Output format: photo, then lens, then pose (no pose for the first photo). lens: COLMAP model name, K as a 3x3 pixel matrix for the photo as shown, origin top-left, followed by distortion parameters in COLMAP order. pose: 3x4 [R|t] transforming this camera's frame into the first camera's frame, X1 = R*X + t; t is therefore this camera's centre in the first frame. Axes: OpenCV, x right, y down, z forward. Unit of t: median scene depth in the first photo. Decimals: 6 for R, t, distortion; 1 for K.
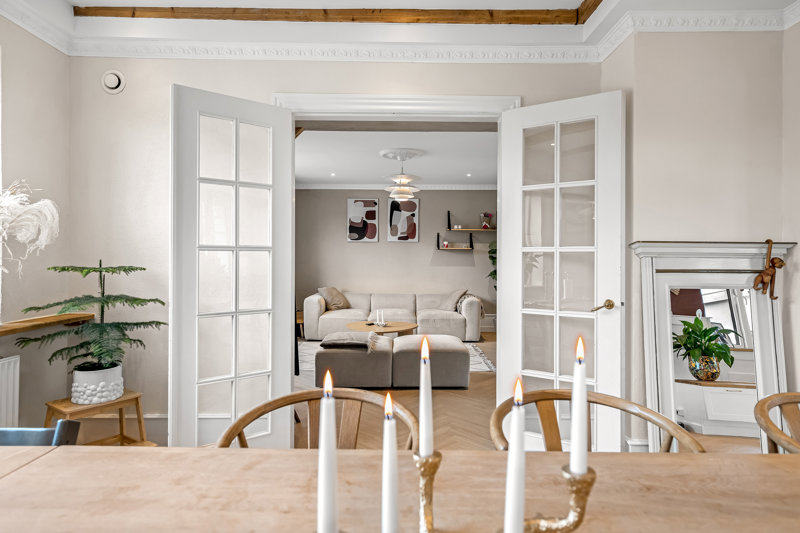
lens RADIAL K [[468.9, 0, 396.8], [0, 468.9, 259.3], [0, 0, 1]] dist [0.023904, -0.005112]
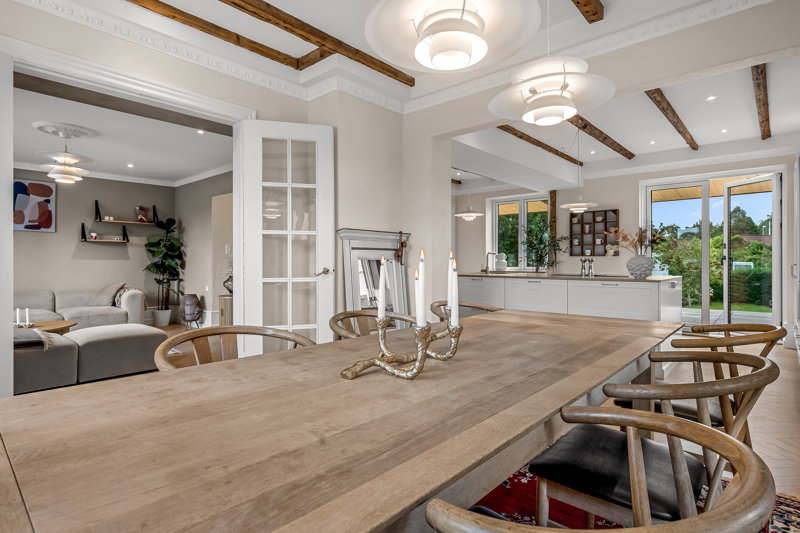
lens RADIAL K [[423.7, 0, 404.2], [0, 423.7, 261.6], [0, 0, 1]] dist [-0.000553, -0.000587]
pose [[0.665000, -0.006082, 0.746819, -0.327011], [0.005768, 0.999979, 0.003009, 0.056752], [-0.746821, 0.002307, 0.665021, -0.046305]]
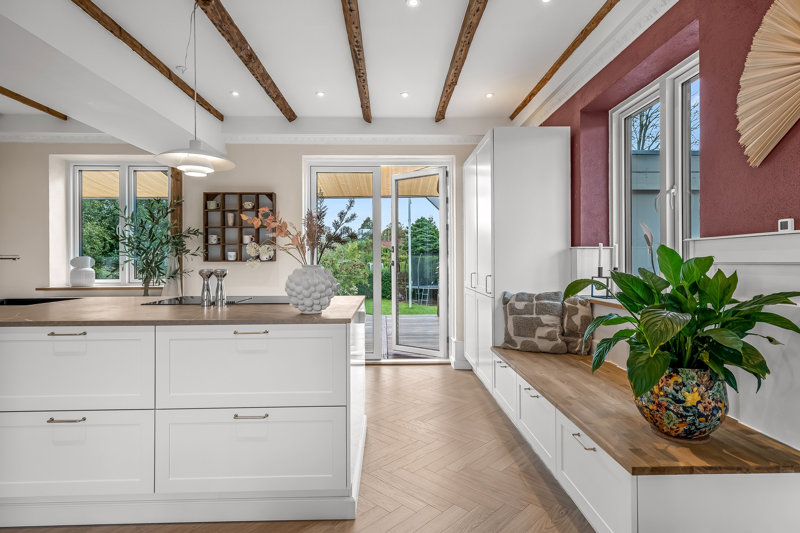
lens RADIAL K [[440.4, 0, 395.6], [0, 440.4, 265.0], [0, 0, 1]] dist [-0.004942, -0.000711]
pose [[0.002204, -0.012423, 0.999920, 0.631882], [0.005381, 0.999908, 0.012411, 0.032827], [-0.999983, 0.005353, 0.002271, 0.189682]]
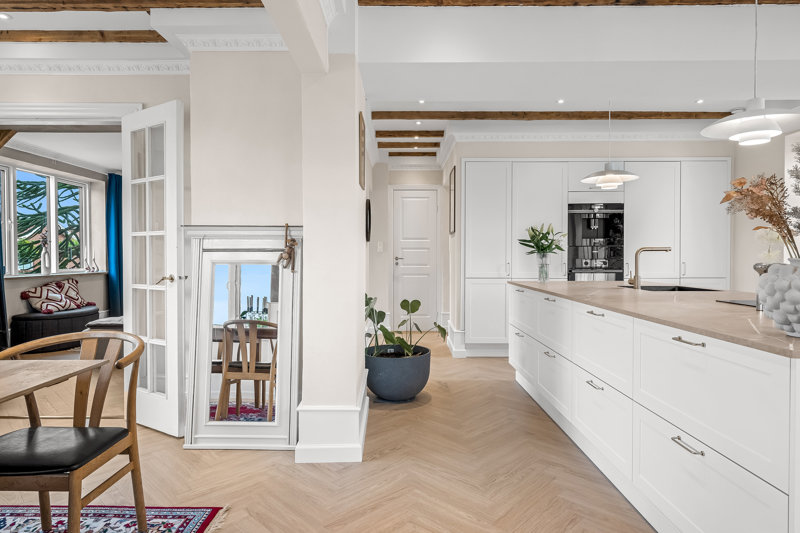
lens RADIAL K [[468.9, 0, 397.4], [0, 468.9, 261.6], [0, 0, 1]] dist [0.023904, -0.005112]
pose [[0.999474, -0.004176, -0.032159, 0.949119], [0.004593, 0.999906, 0.012910, 0.035546], [0.032102, -0.013051, 0.999399, -0.163924]]
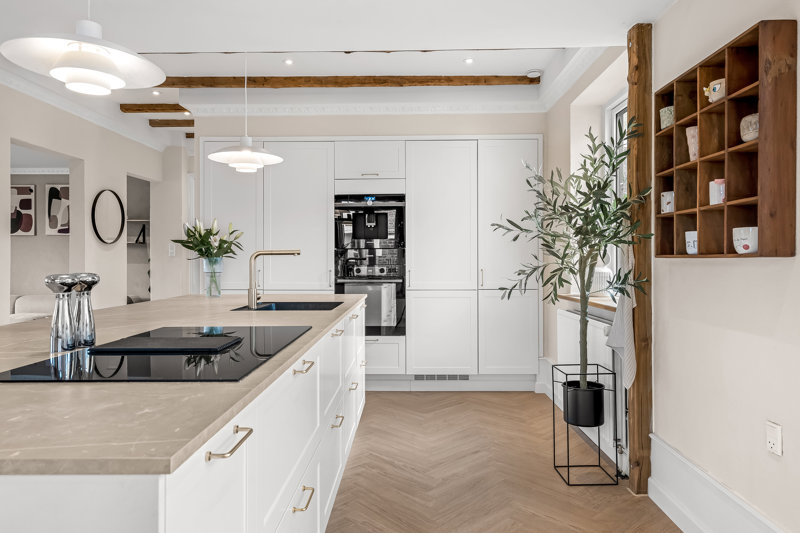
lens RADIAL K [[590.5, 0, 415.1], [0, 590.5, 287.8], [0, 0, 1]] dist [-0.011971, -0.003397]
pose [[0.998455, -0.006031, -0.055230, 2.058024], [0.008672, 0.998824, 0.047696, 0.036611], [0.054877, -0.048101, 0.997334, -0.093277]]
